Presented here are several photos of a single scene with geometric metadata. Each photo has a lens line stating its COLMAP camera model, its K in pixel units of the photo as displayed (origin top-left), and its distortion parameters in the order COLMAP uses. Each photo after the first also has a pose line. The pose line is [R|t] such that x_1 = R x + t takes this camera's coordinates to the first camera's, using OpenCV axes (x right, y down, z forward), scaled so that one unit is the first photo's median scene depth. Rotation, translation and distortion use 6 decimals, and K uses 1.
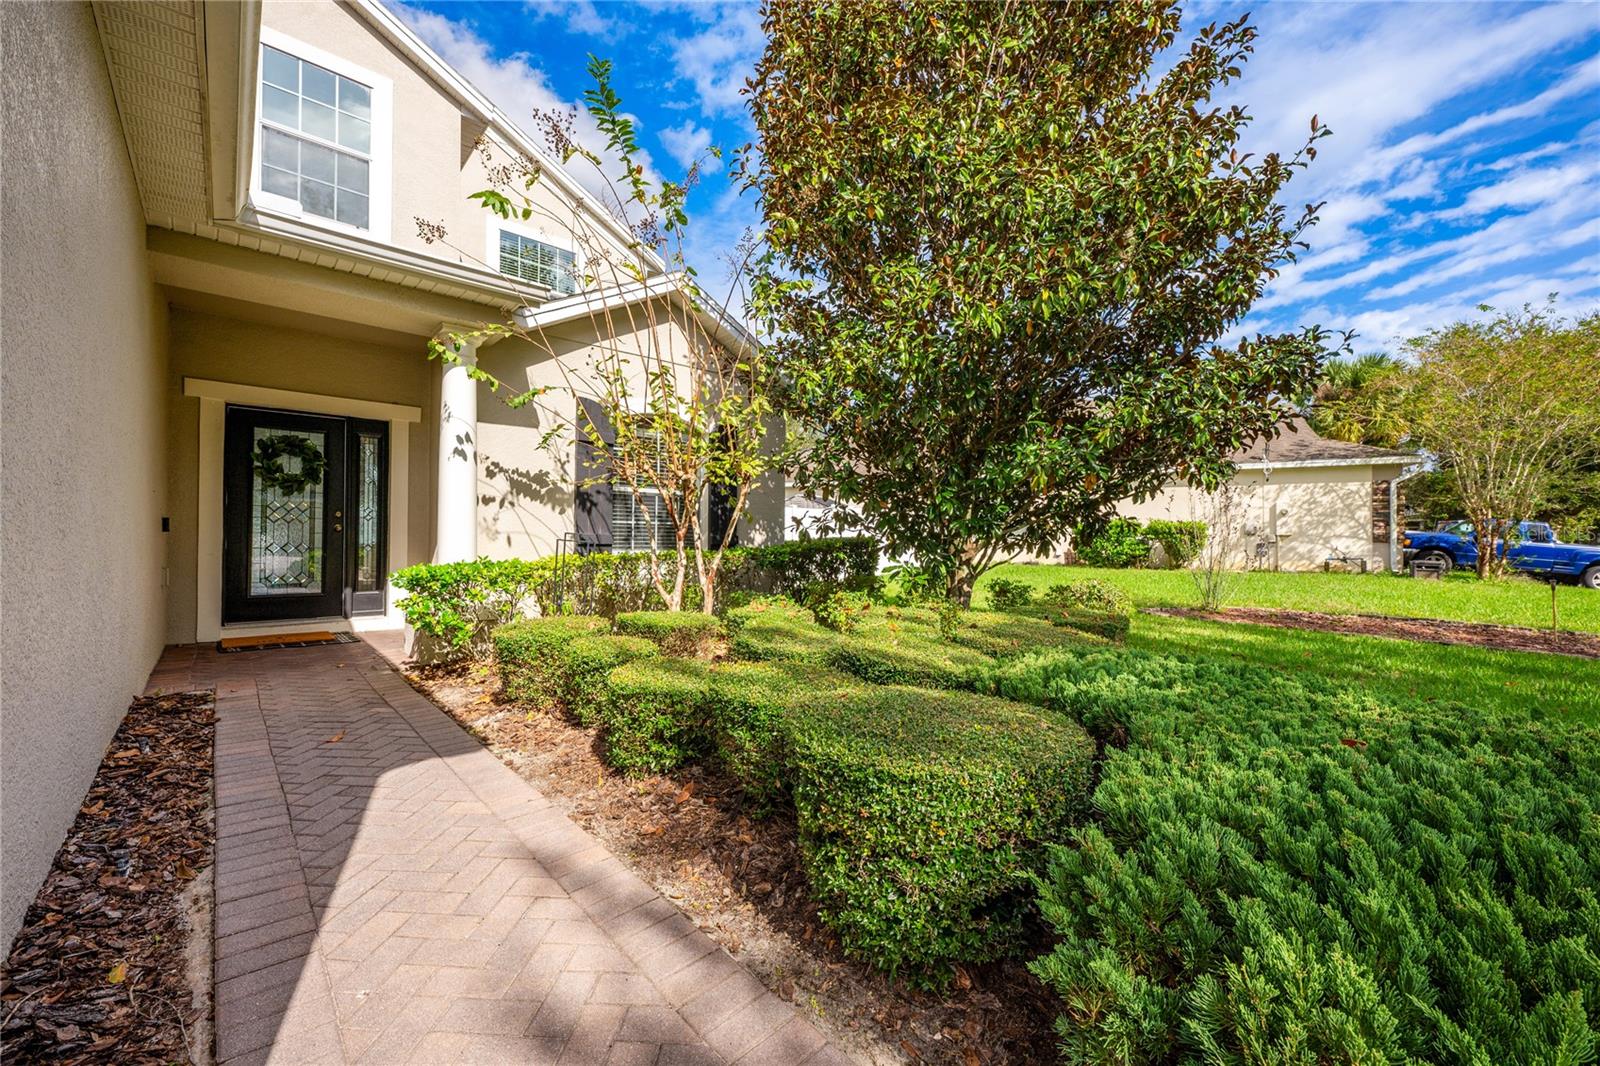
lens RADIAL K [[636.1, 0, 800.0], [0, 636.1, 533.0], [0, 0, 1]] dist [-0.000745, -0.000130]
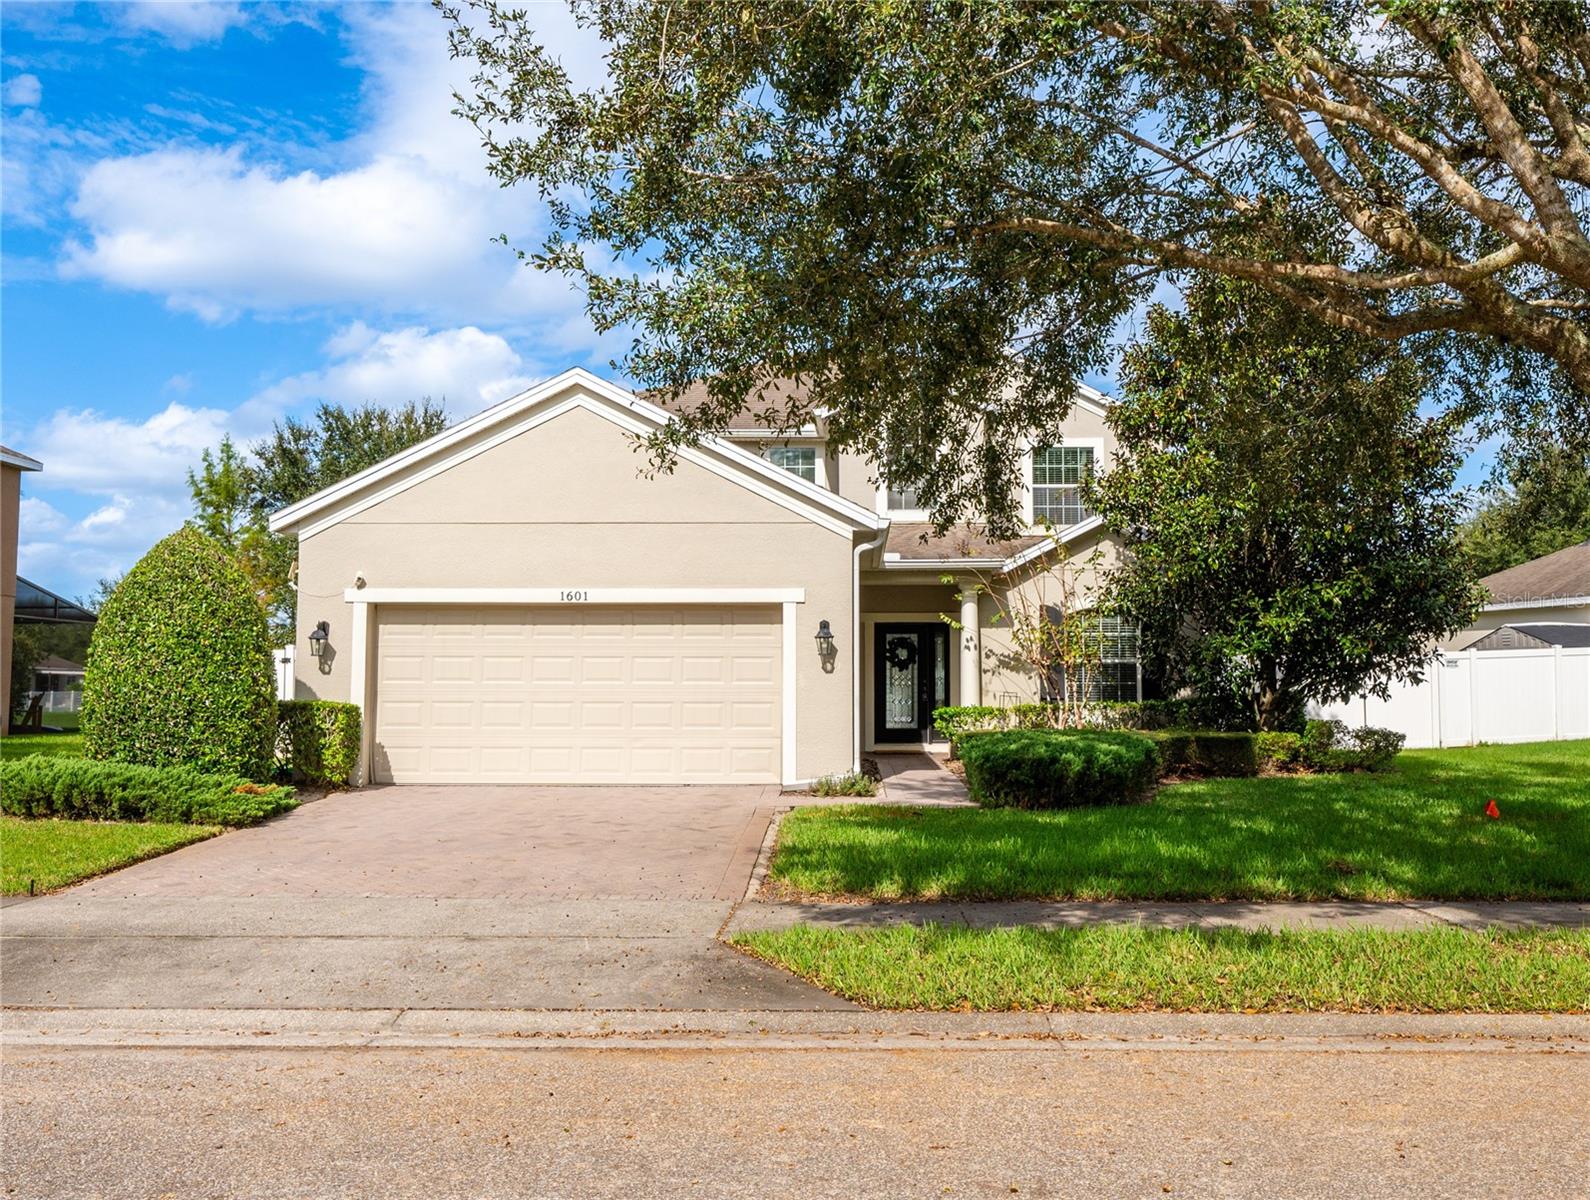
lens RADIAL K [[983.3, 0, 795.0], [0, 983.3, 600.0], [0, 0, 1]] dist [0.000121, -0.000004]
pose [[0.696350, -0.082262, -0.712973, 1.009516], [0.005868, 0.994029, -0.108958, 0.042319], [0.717678, 0.071689, 0.692675, -1.184408]]
